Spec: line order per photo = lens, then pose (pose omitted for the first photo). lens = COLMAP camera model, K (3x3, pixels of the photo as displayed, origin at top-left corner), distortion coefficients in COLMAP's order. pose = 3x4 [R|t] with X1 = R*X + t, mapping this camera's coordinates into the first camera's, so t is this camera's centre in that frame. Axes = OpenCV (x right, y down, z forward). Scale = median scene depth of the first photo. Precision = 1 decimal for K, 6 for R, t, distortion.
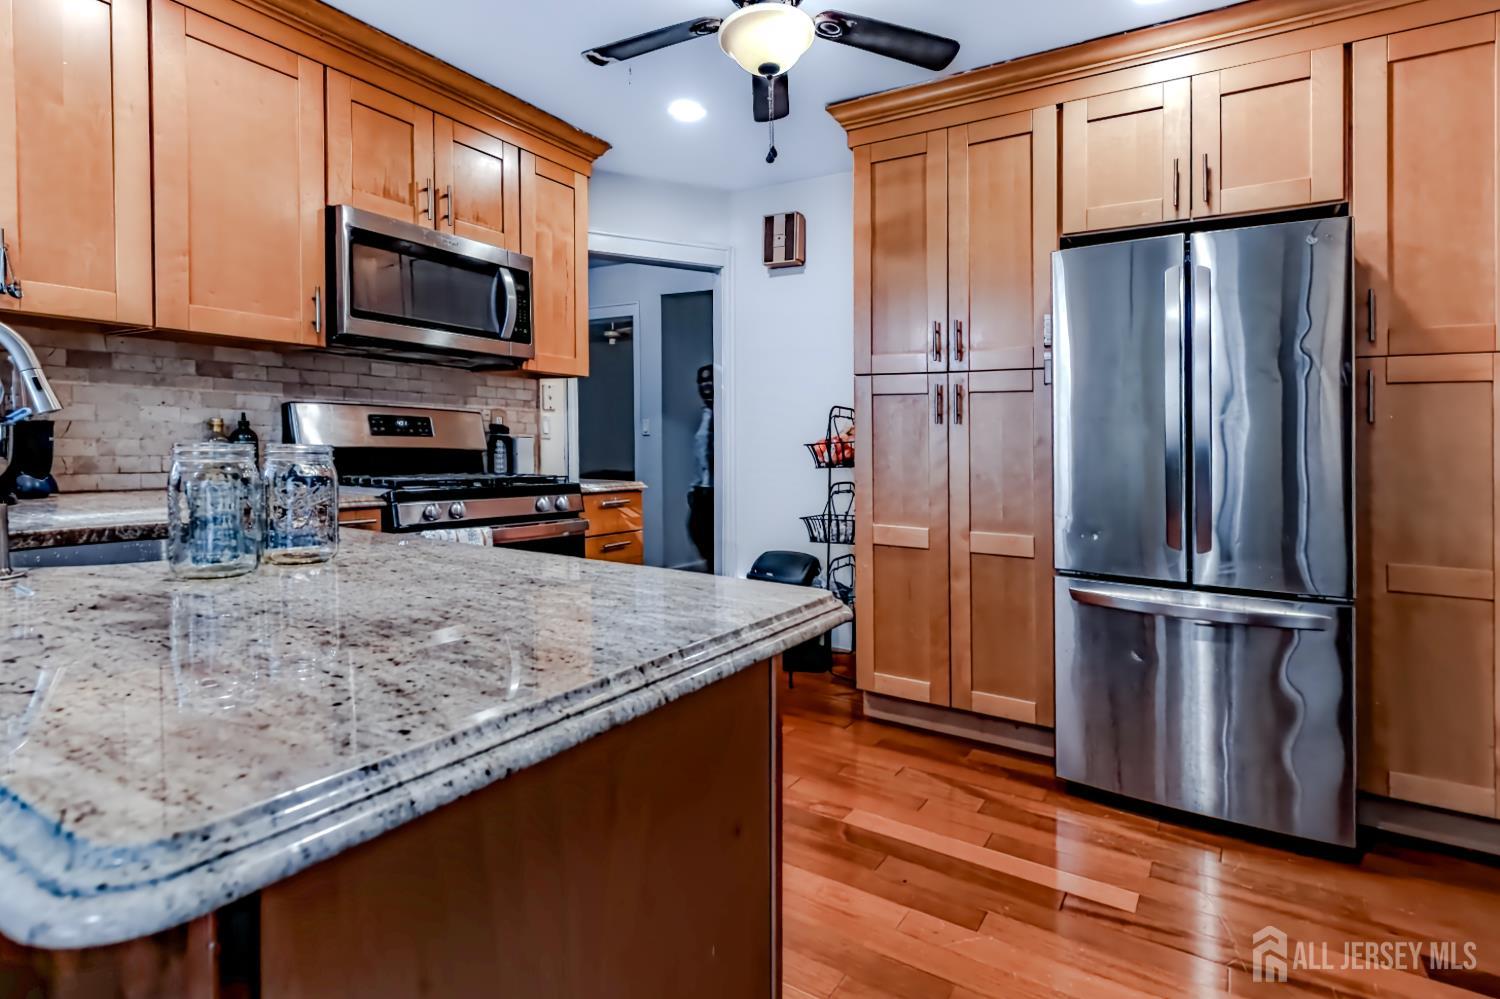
lens RADIAL K [[739.0, 0, 745.3], [0, 739.0, 455.9], [0, 0, 1]] dist [-0.001642, -0.000802]
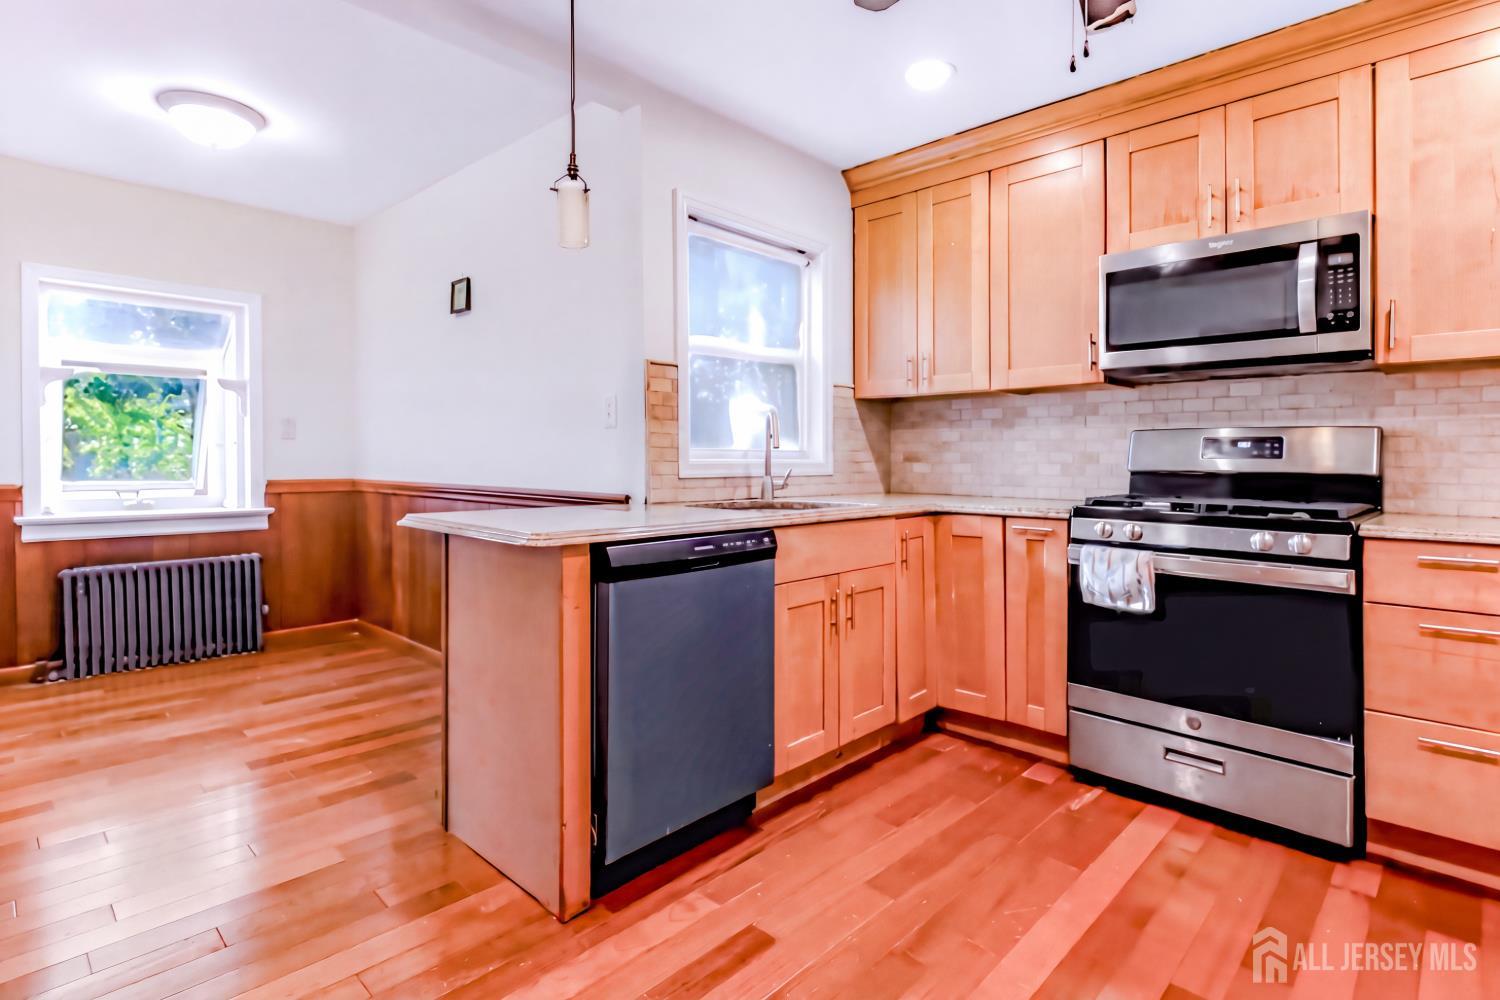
lens RADIAL K [[701.6, 0, 750.0], [0, 701.6, 500.0], [0, 0, 1]] dist [-0.014866, -0.000023]
pose [[-0.185868, 0.038403, -0.981824, 0.548818], [-0.026096, 0.998691, 0.044003, 0.002710], [0.982228, 0.033801, -0.184622, 0.587921]]
